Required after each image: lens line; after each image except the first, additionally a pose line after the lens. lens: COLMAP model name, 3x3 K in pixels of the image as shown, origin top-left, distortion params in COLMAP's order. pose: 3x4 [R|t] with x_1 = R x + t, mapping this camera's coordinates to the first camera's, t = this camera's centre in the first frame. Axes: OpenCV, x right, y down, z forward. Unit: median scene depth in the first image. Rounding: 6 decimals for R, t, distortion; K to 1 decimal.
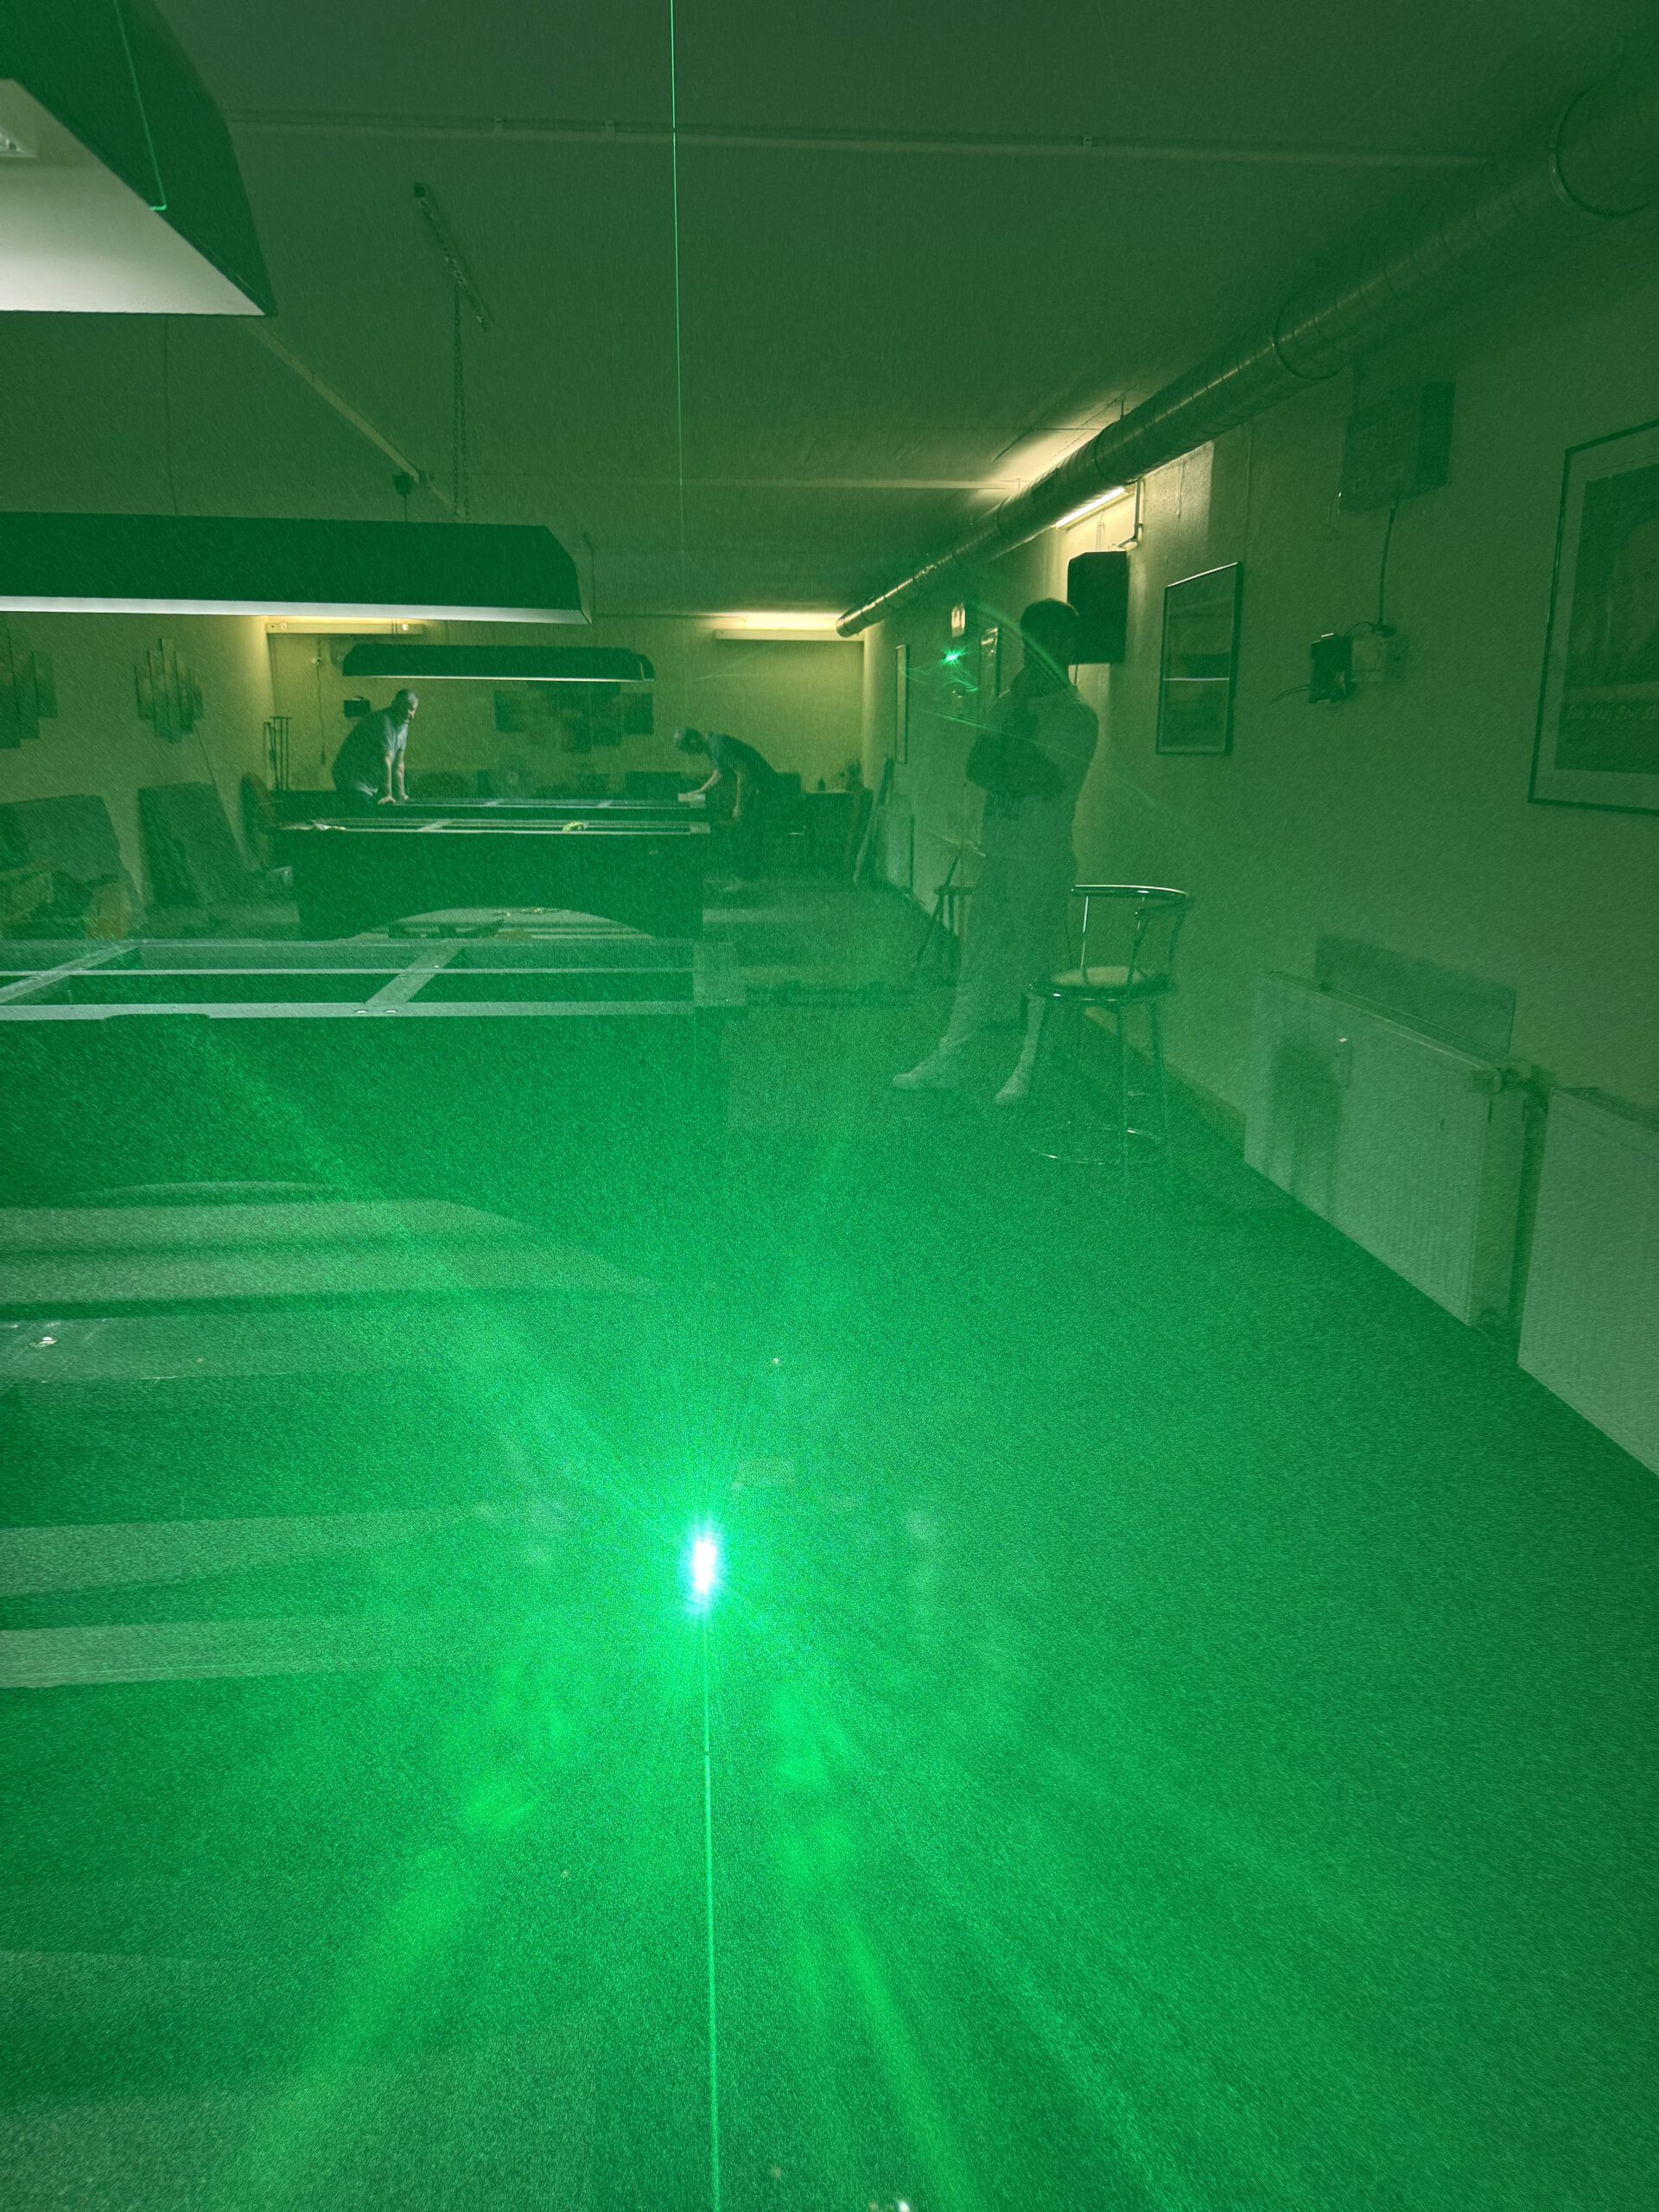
lens RADIAL K [[1565.2, 0, 816.6], [0, 1565.2, 1128.9], [0, 0, 1]] dist [0.052570, -0.072370]
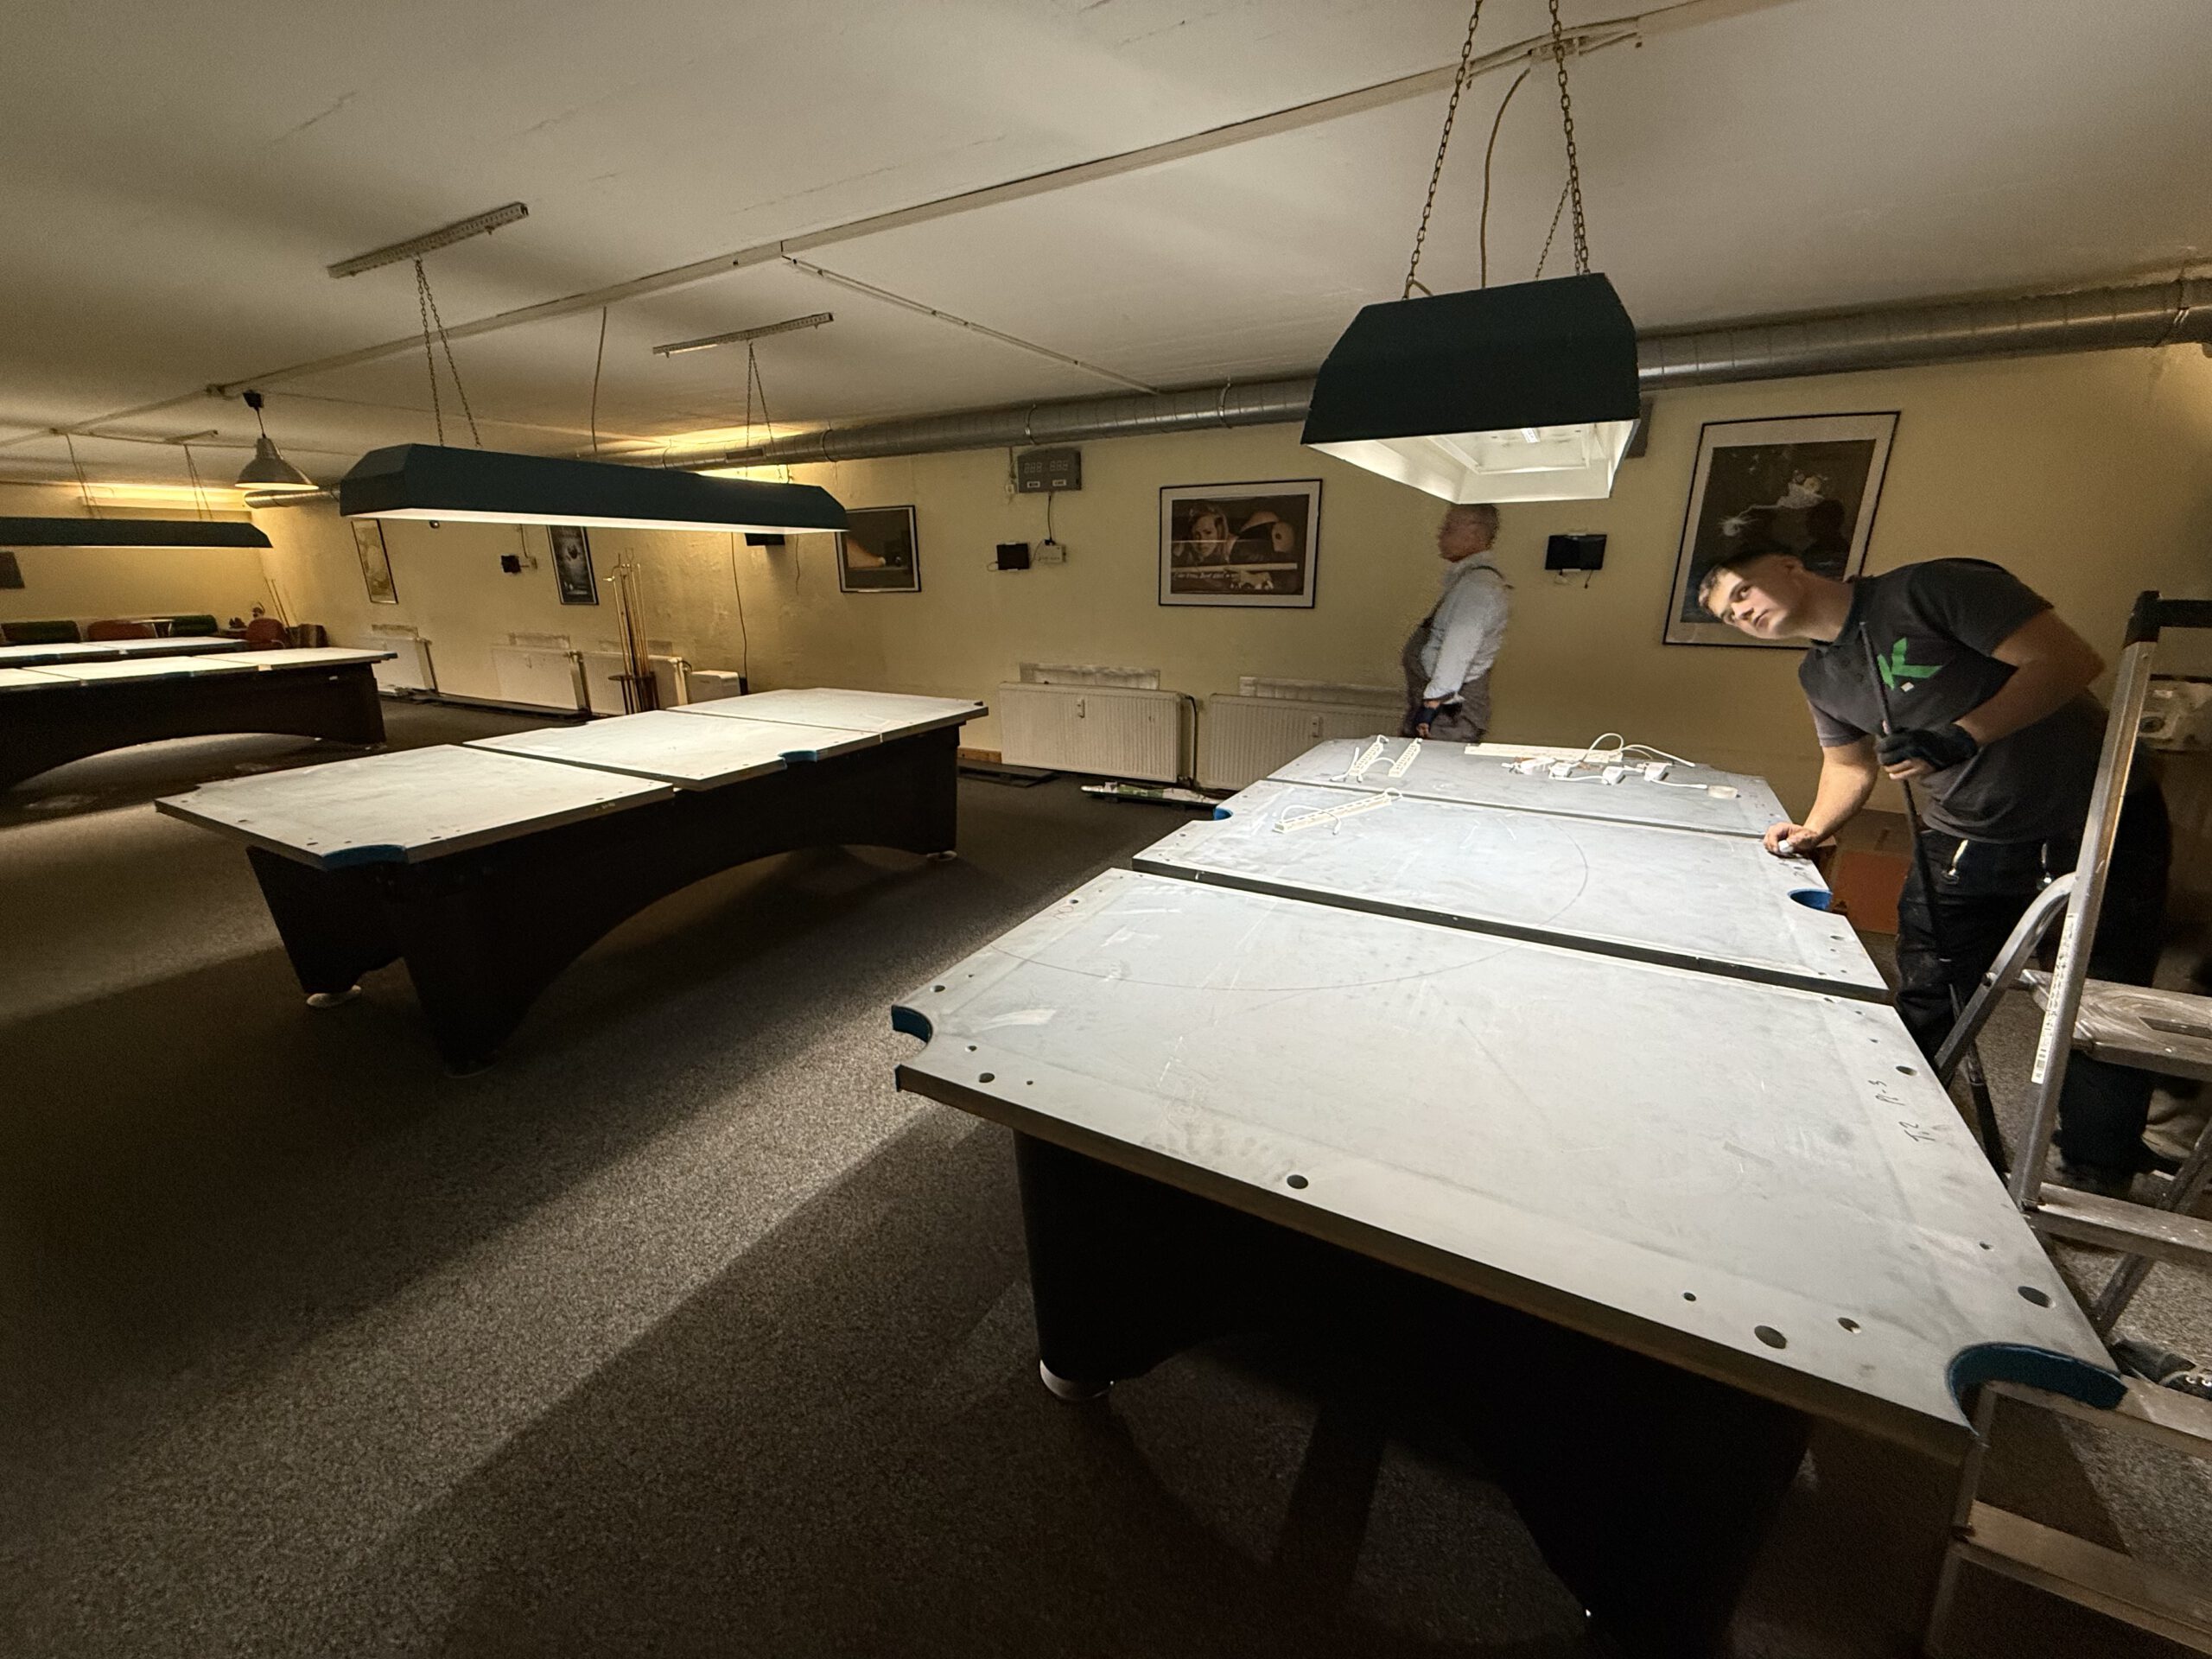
lens RADIAL K [[897.7, 0, 1102.5], [0, 897.7, 830.8], [0, 0, 1]] dist [-0.003263, 0.000079]
pose [[0.553027, -0.247438, 0.795572, -0.622838], [0.215649, 0.964853, 0.150183, -0.044818], [-0.804771, 0.088509, 0.586950, 0.080714]]
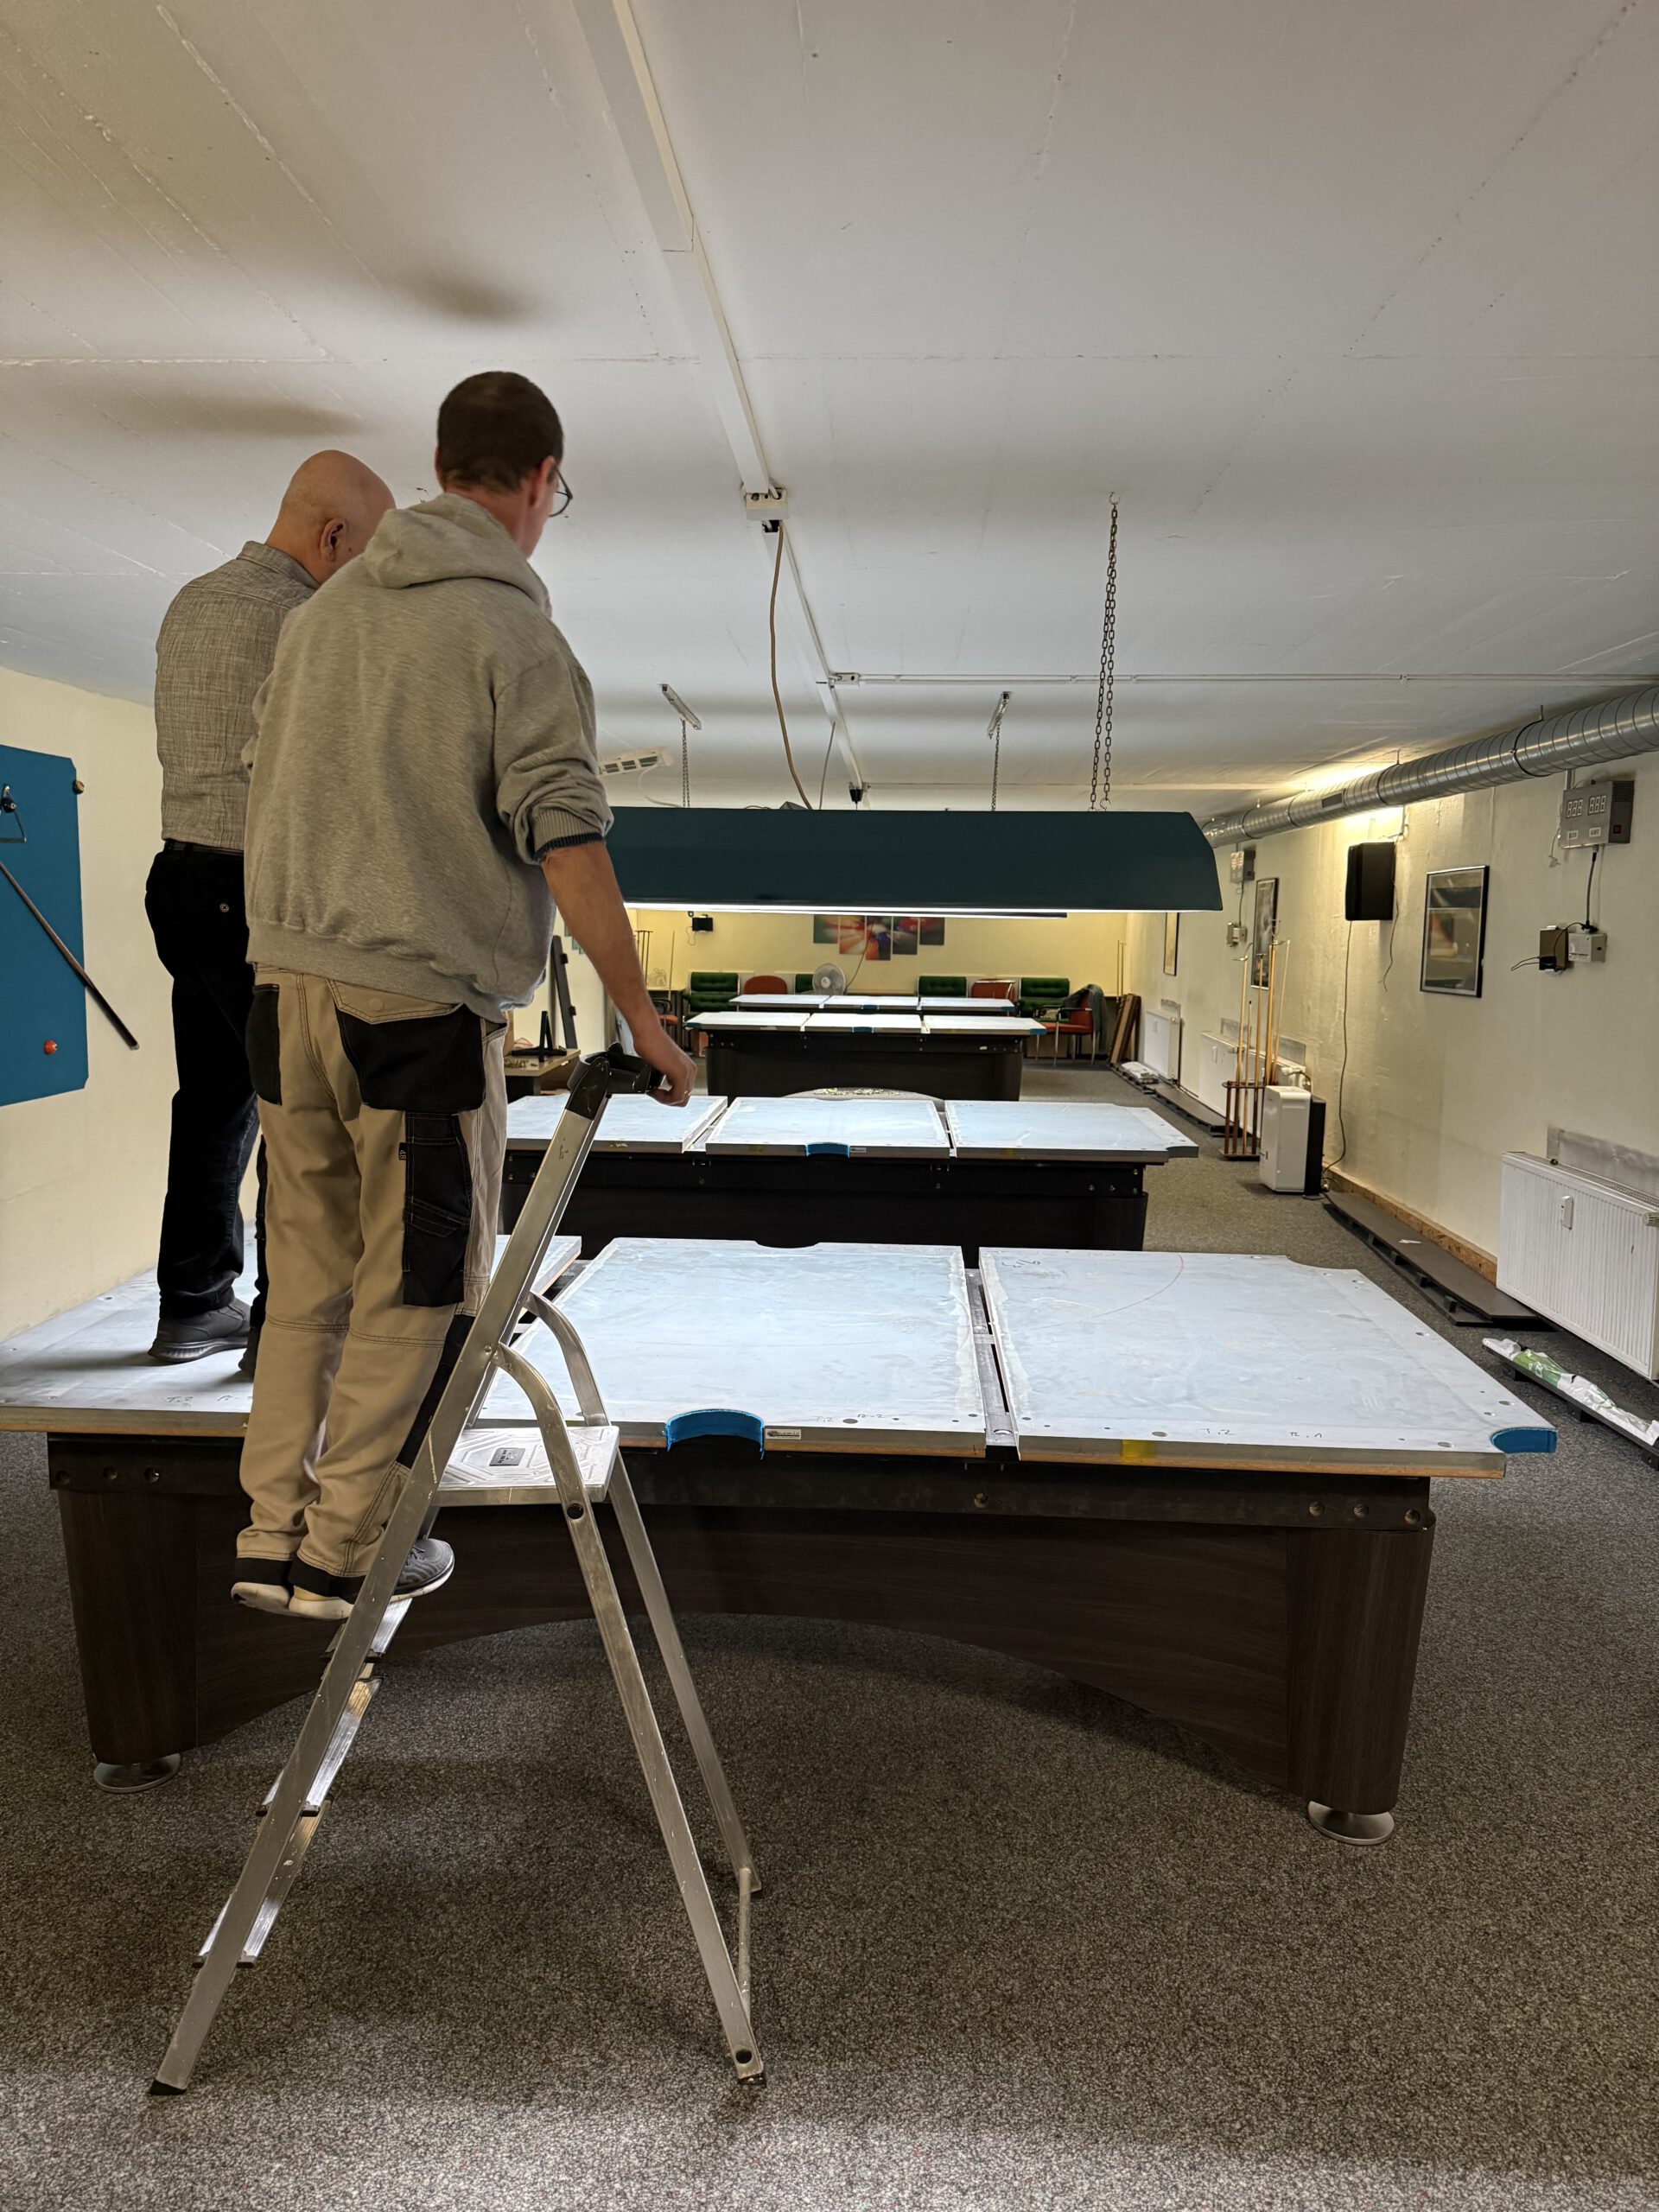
lens RADIAL K [[1565.2, 0, 806.7], [0, 1565.2, 1114.0], [0, 0, 1]] dist [0.052570, -0.072370]
pose [[0.990540, 0.027600, -0.134418, -0.124796], [-0.044205, 0.991526, -0.122160, 0.055629], [0.129907, 0.126947, 0.983366, -0.398914]]
